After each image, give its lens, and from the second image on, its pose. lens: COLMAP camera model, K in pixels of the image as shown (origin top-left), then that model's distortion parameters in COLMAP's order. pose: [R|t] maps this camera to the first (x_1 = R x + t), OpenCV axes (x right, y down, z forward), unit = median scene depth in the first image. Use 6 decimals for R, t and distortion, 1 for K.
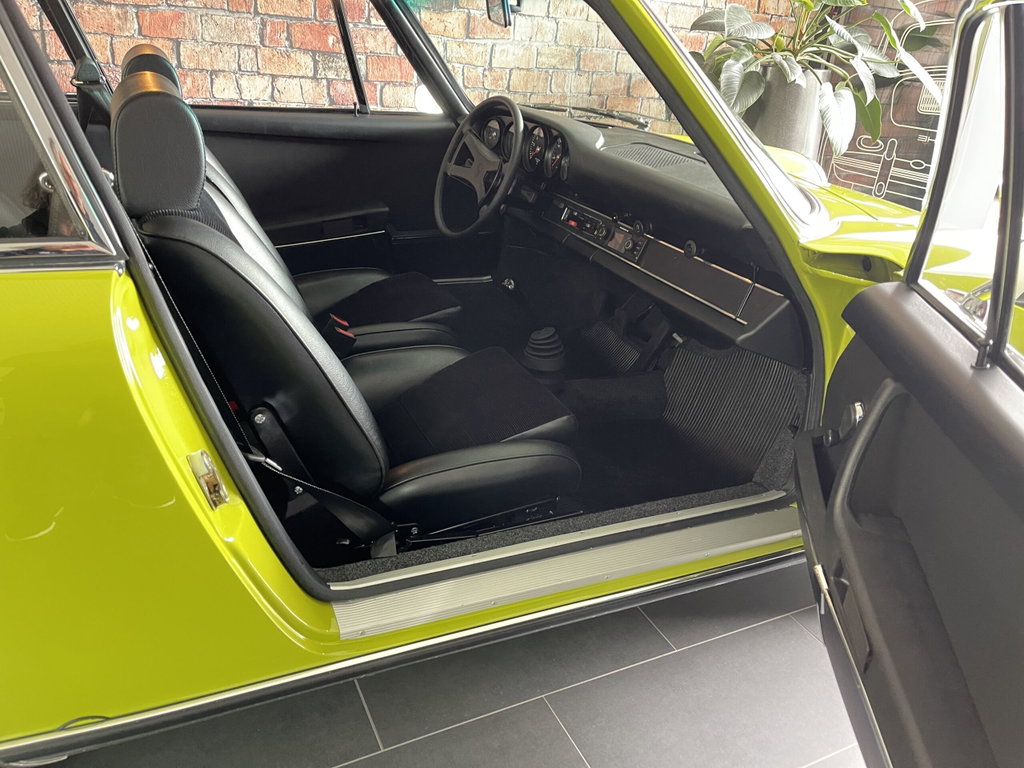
lens RADIAL K [[766.8, 0, 514.8], [0, 766.8, 382.1], [0, 0, 1]] dist [0.187438, -0.254766]
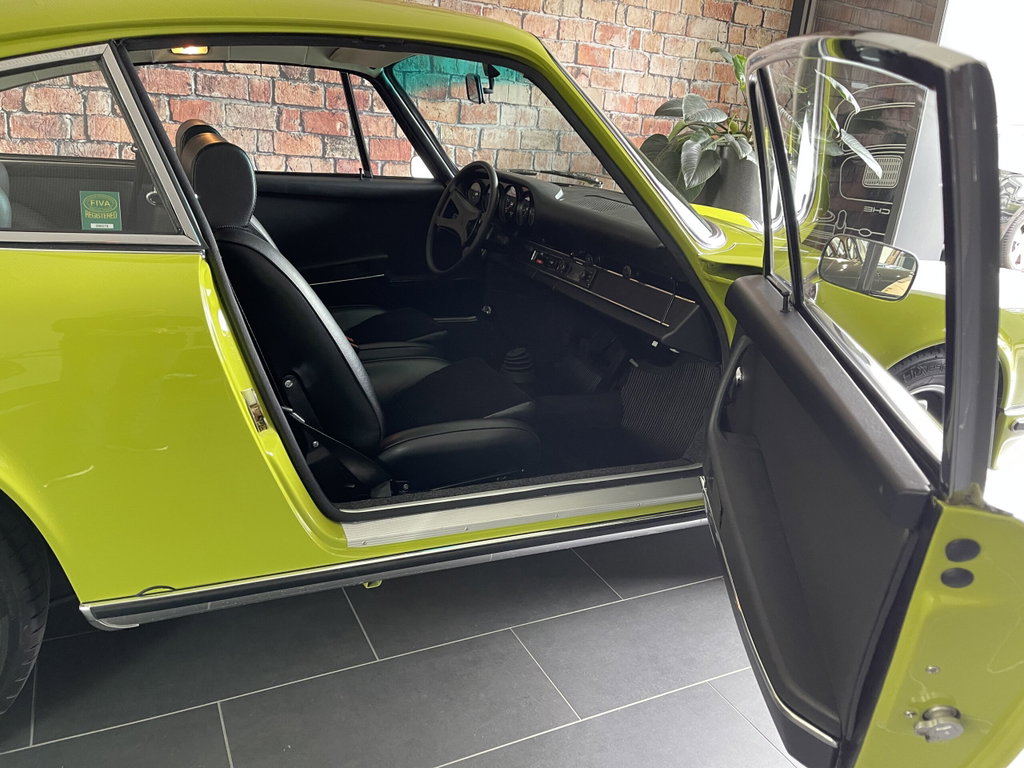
lens RADIAL K [[775.0, 0, 512.0], [0, 775.0, 384.0], [0, 0, 1]] dist [0.130886, -0.175515]
pose [[0.999986, -0.005301, 0.000697, 0.015990], [0.005344, 0.994945, -0.100281, 0.058017], [-0.000162, 0.100284, 0.994959, -0.100689]]
